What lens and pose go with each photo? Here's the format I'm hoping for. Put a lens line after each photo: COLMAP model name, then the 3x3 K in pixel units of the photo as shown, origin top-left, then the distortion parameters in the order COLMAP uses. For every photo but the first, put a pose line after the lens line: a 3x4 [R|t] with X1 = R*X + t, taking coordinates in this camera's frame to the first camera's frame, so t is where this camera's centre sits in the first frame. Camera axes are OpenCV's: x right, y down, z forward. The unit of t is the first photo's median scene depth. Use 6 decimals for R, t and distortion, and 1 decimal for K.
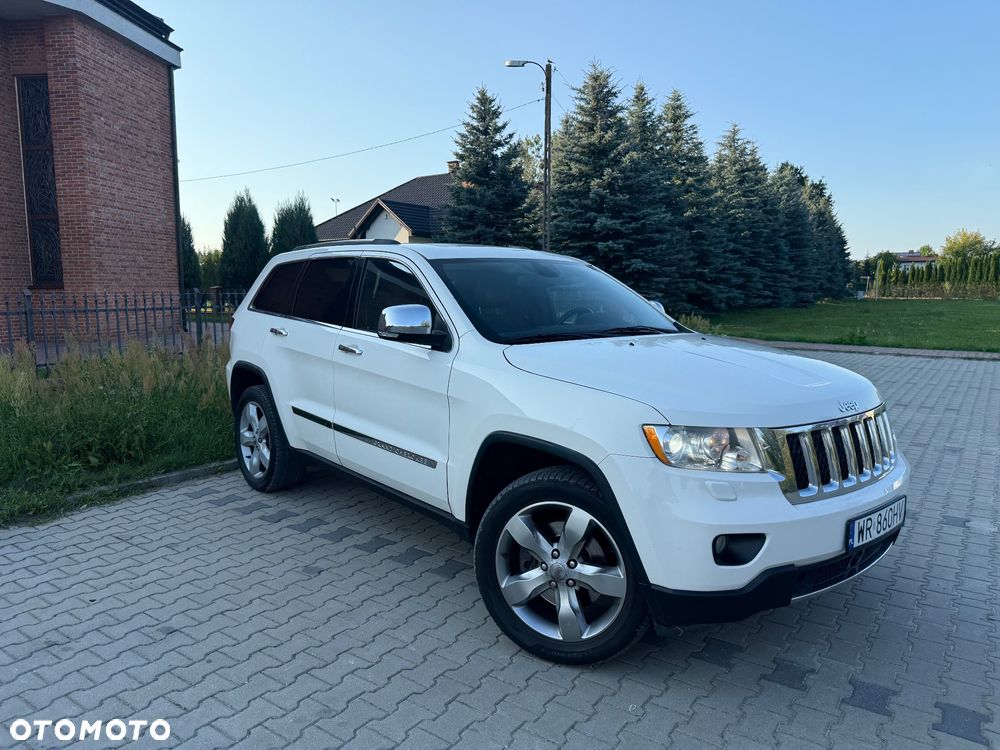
lens RADIAL K [[704.9, 0, 505.1], [0, 704.9, 377.3], [0, 0, 1]] dist [0.048562, -0.069273]
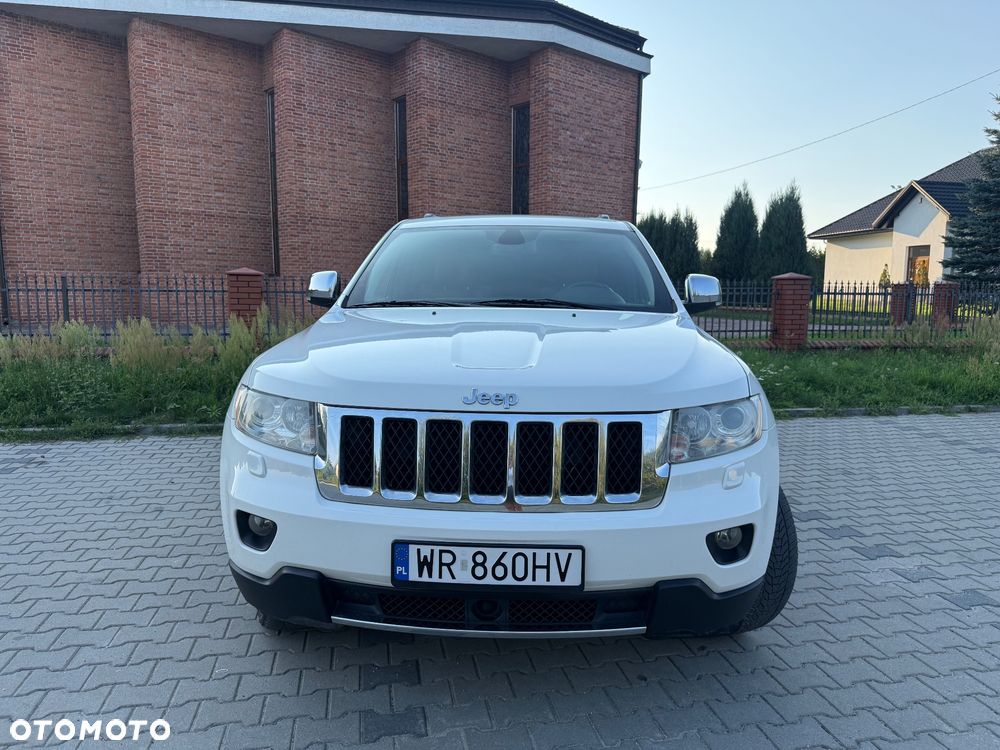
lens RADIAL K [[704.9, 0, 502.1], [0, 704.9, 384.3], [0, 0, 1]] dist [0.048562, -0.069273]
pose [[0.726385, 0.101841, -0.679701, 0.164760], [-0.093809, 0.994396, 0.048740, -0.001695], [0.680856, 0.028358, 0.731868, 0.081308]]
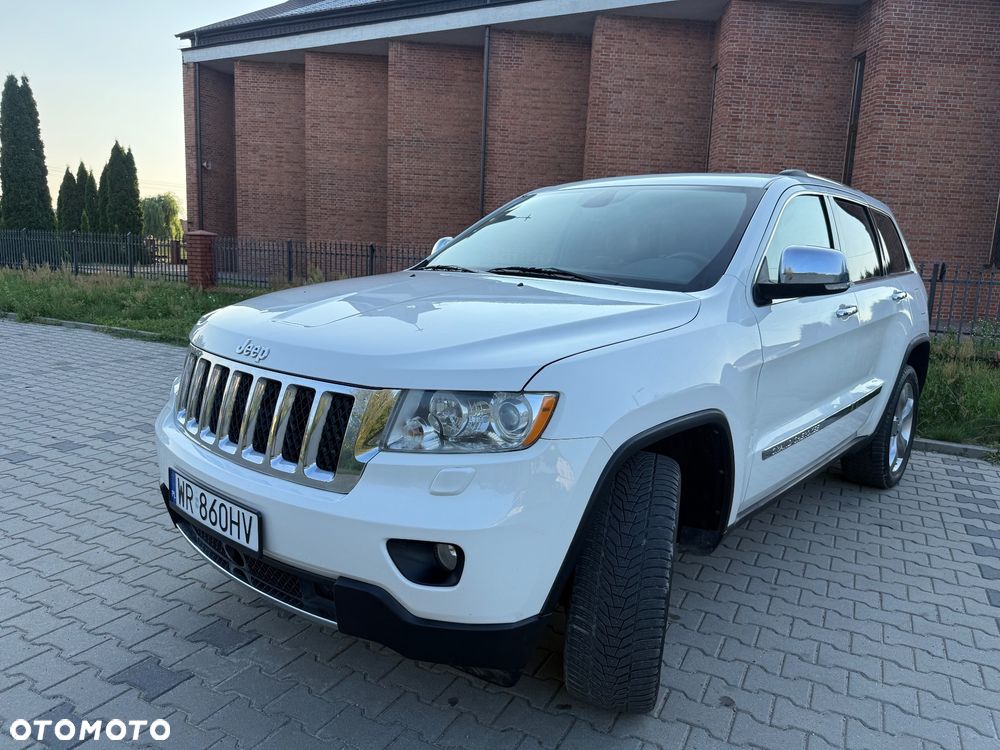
lens RADIAL K [[704.9, 0, 500.8], [0, 704.9, 384.9], [0, 0, 1]] dist [0.048562, -0.069273]
pose [[0.132016, 0.184901, -0.973850, 0.207422], [-0.164950, 0.972848, 0.162350, -0.014482], [0.977427, 0.139204, 0.158931, 0.191748]]
